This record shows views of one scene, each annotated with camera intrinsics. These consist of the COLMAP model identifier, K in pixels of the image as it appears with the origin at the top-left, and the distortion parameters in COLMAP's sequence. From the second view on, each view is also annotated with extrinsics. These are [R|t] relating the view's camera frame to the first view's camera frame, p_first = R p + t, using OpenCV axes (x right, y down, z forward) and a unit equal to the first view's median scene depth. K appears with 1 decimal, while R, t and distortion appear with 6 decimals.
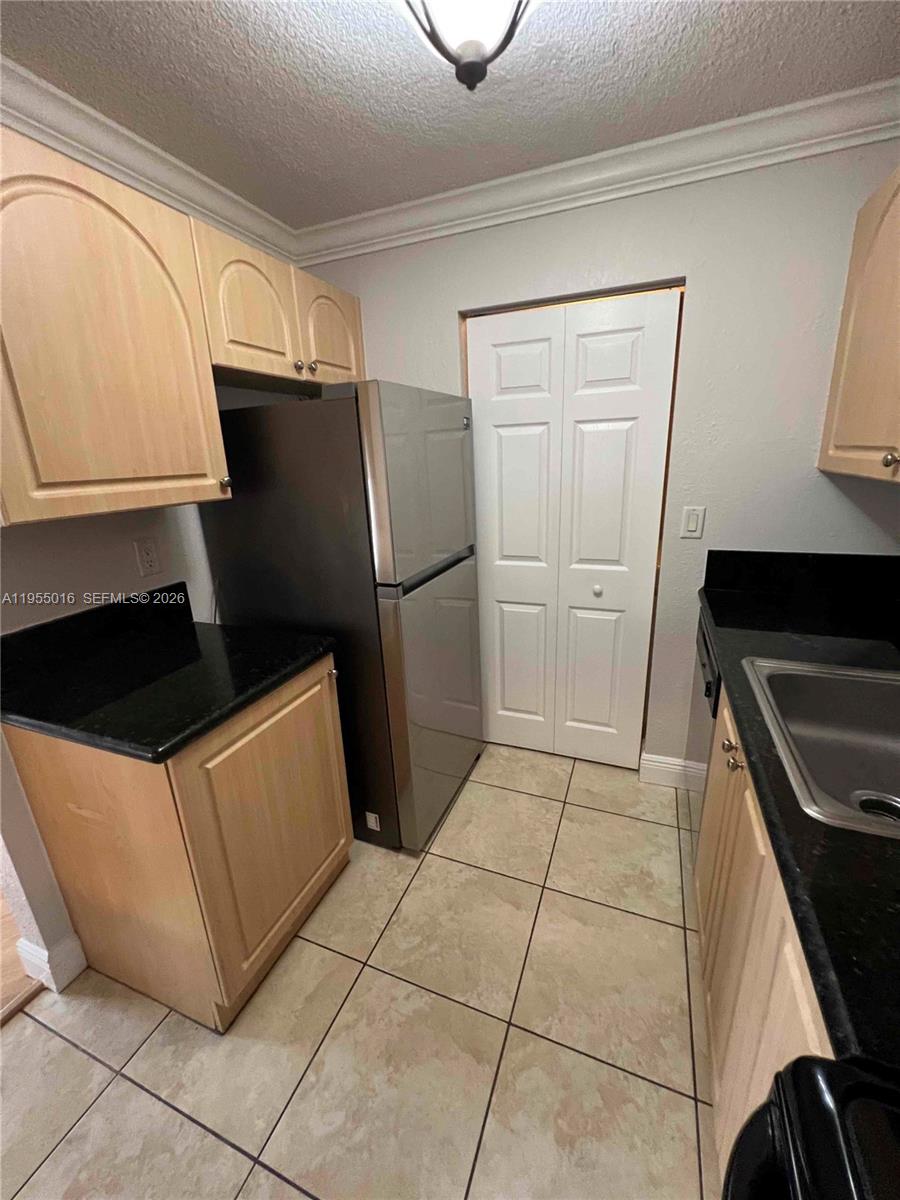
lens RADIAL K [[484.0, 0, 450.0], [0, 484.0, 600.0], [0, 0, 1]] dist [-0.001091, -0.000256]
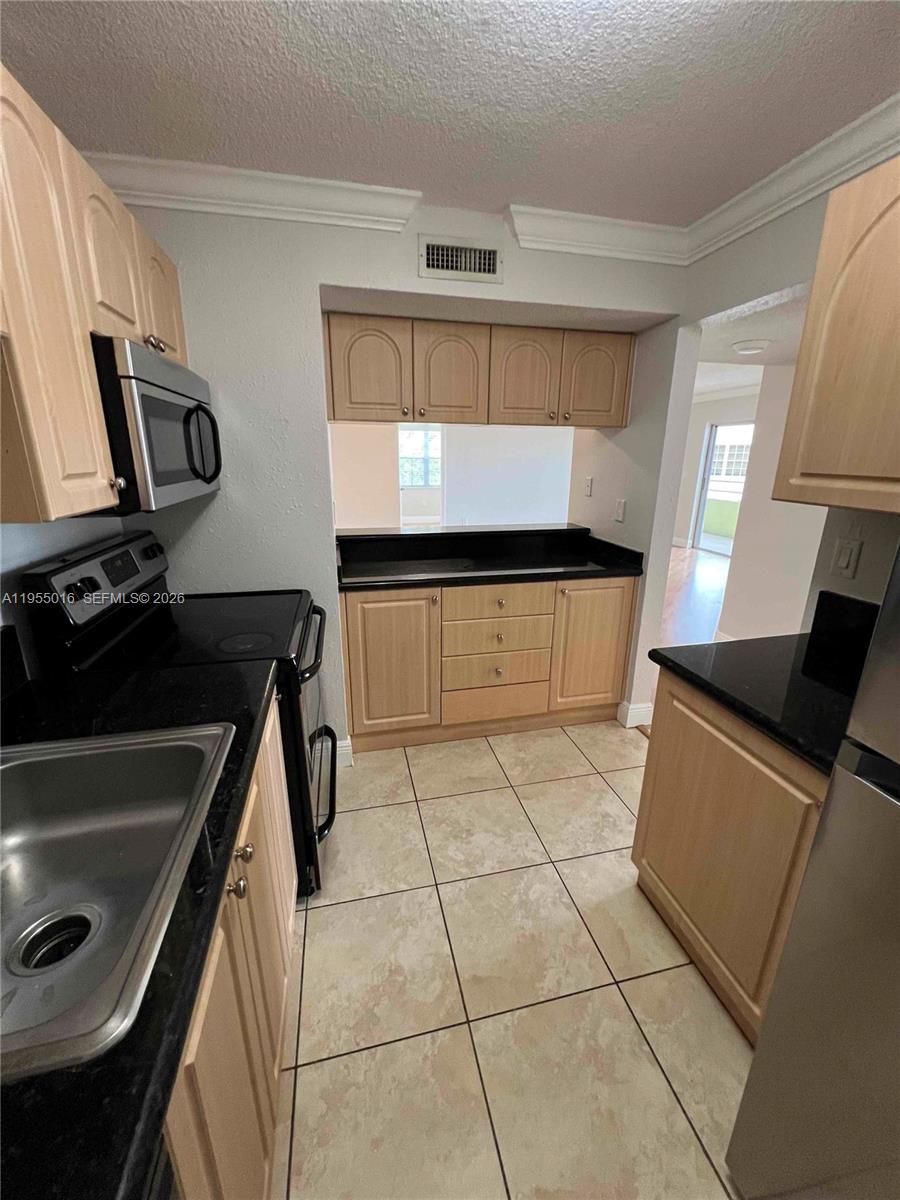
lens RADIAL K [[482.3, 0, 453.3], [0, 482.3, 597.1], [0, 0, 1]] dist [-0.001303, 0.000339]
pose [[-0.819331, 0.200542, -0.537103, 0.510157], [-0.138647, 0.839714, 0.525031, -0.401029], [0.556304, 0.504642, -0.660199, 1.192005]]
